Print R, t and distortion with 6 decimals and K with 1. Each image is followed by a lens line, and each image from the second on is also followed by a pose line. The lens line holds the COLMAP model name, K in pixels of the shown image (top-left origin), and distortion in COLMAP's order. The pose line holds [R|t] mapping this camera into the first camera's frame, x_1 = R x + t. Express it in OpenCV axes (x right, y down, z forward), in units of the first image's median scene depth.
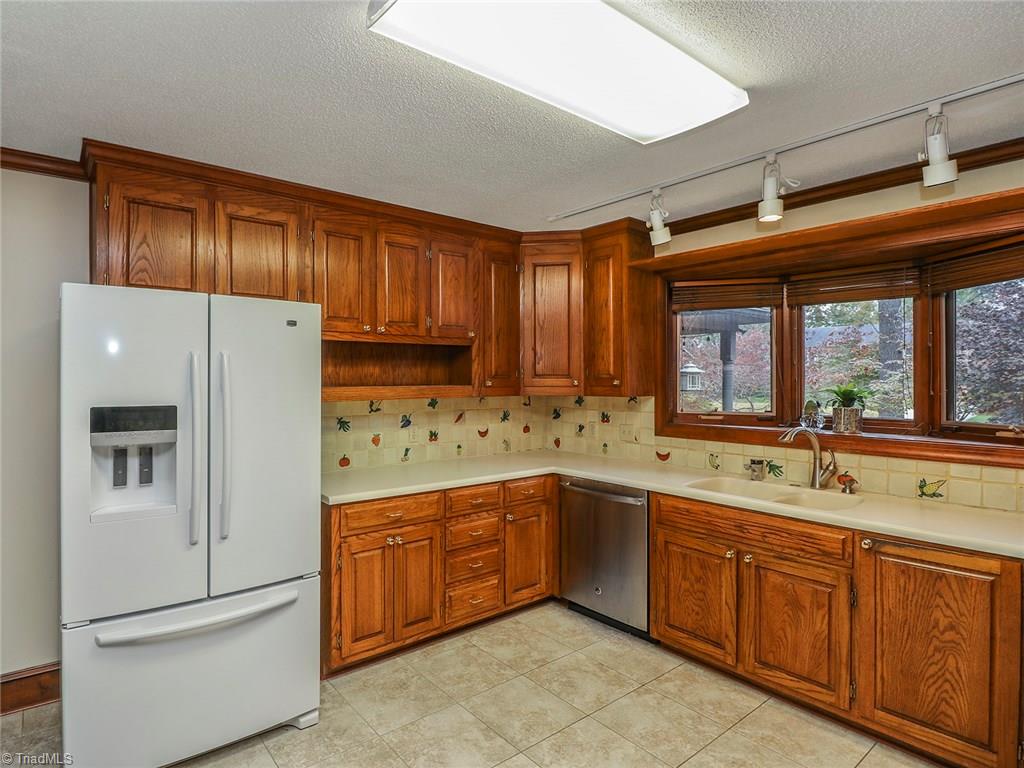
lens RADIAL K [[536.0, 0, 495.2], [0, 536.0, 376.2], [0, 0, 1]] dist [-0.000910, -0.019751]
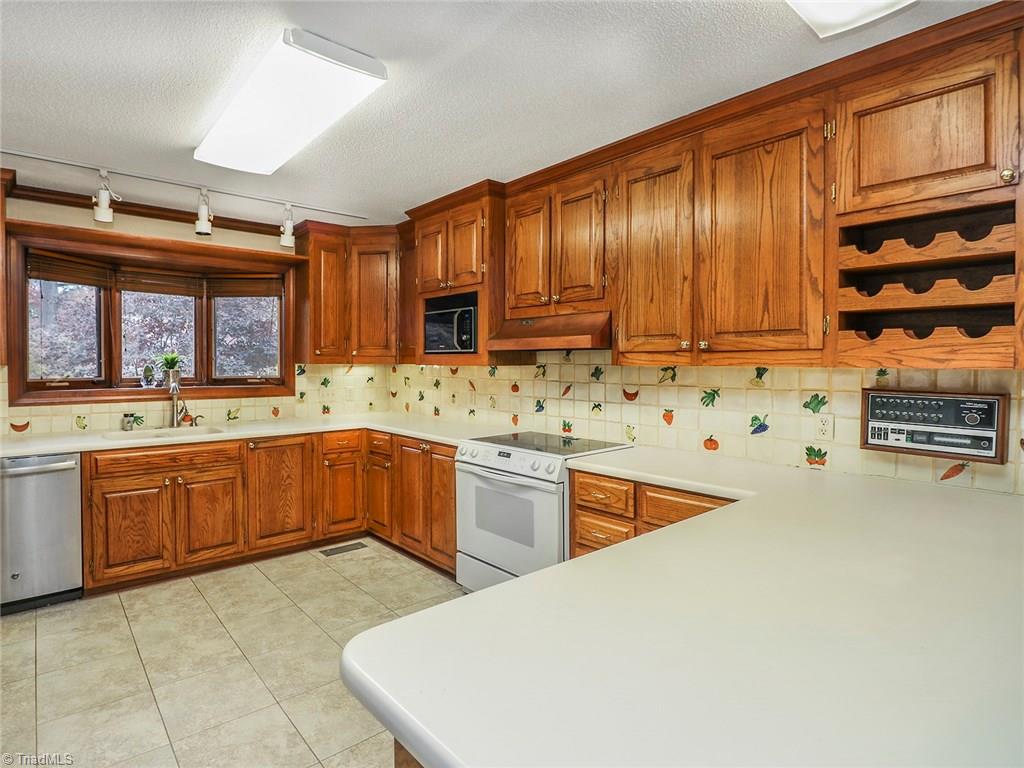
lens RADIAL K [[517.0, 0, 398.3], [0, 517.0, 366.8], [0, 0, 1]] dist [0.000862, -0.015747]
pose [[0.064960, -0.013114, 0.997802, -0.766300], [-0.005673, 0.999893, 0.013510, 0.034009], [-0.997872, -0.006538, 0.064878, 0.361499]]
